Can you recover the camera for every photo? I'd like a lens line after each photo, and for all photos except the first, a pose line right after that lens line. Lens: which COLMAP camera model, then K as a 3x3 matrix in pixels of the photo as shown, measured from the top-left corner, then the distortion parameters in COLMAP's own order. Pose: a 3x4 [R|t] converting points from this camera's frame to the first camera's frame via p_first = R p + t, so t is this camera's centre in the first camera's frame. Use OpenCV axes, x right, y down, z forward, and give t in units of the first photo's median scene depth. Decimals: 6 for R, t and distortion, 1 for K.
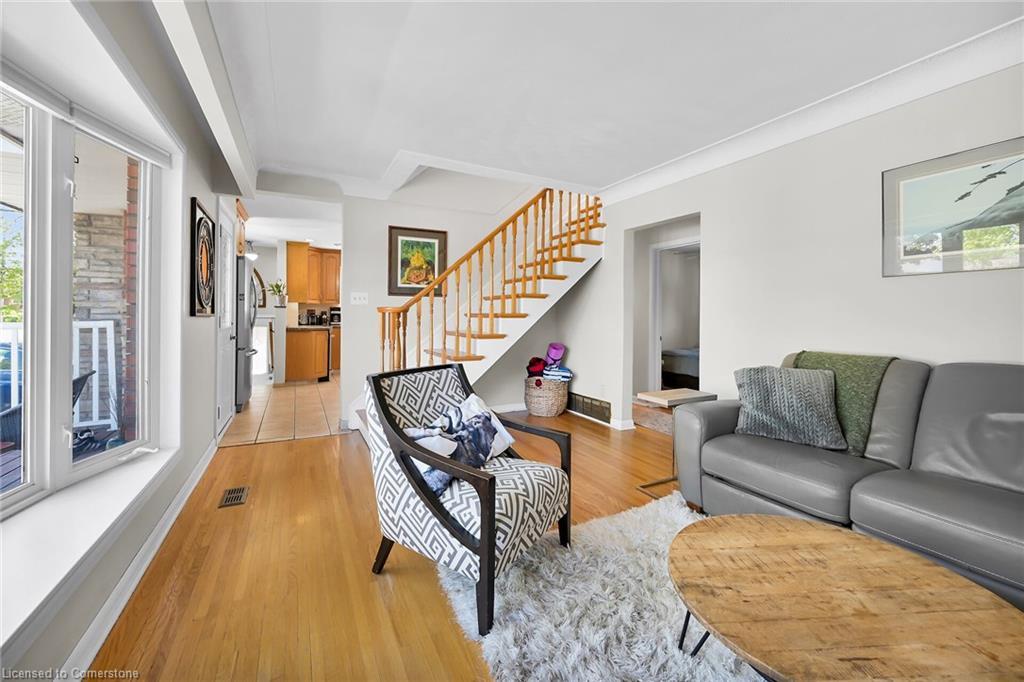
lens RADIAL K [[419.2, 0, 503.6], [0, 419.2, 313.9], [0, 0, 1]] dist [-0.004047, 0.000024]
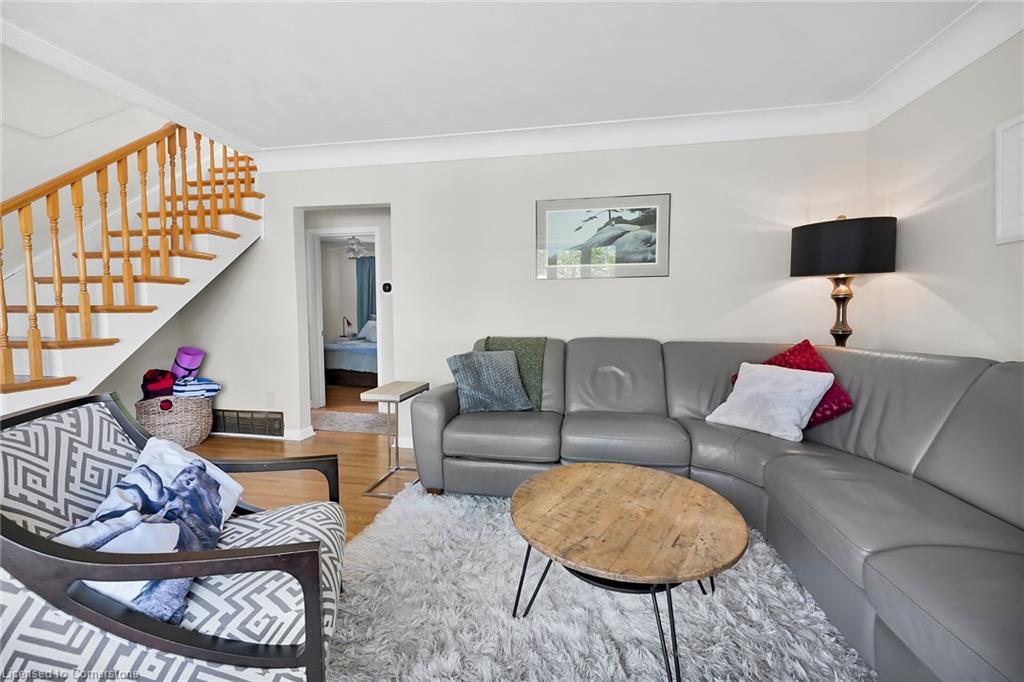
lens RADIAL K [[419.2, 0, 512.6], [0, 419.2, 334.8], [0, 0, 1]] dist [-0.004047, 0.000024]
pose [[0.595504, -0.052872, 0.801611, -0.254625], [0.000000, 0.997832, 0.065814, 0.002548], [-0.803352, -0.039192, 0.594213, 0.245139]]
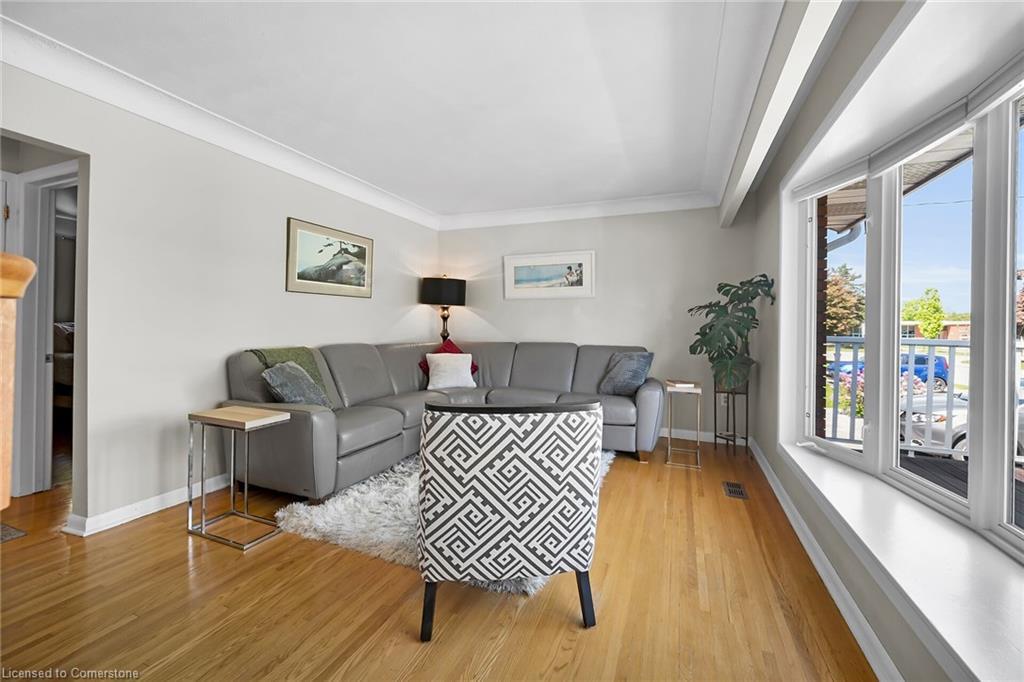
lens RADIAL K [[419.2, 0, 513.2], [0, 419.2, 327.1], [0, 0, 1]] dist [-0.004047, 0.000024]
pose [[-0.661136, -0.008257, 0.750221, -0.670602], [-0.008687, 0.999957, 0.003351, 0.019211], [-0.750216, -0.004302, -0.661179, 1.403680]]
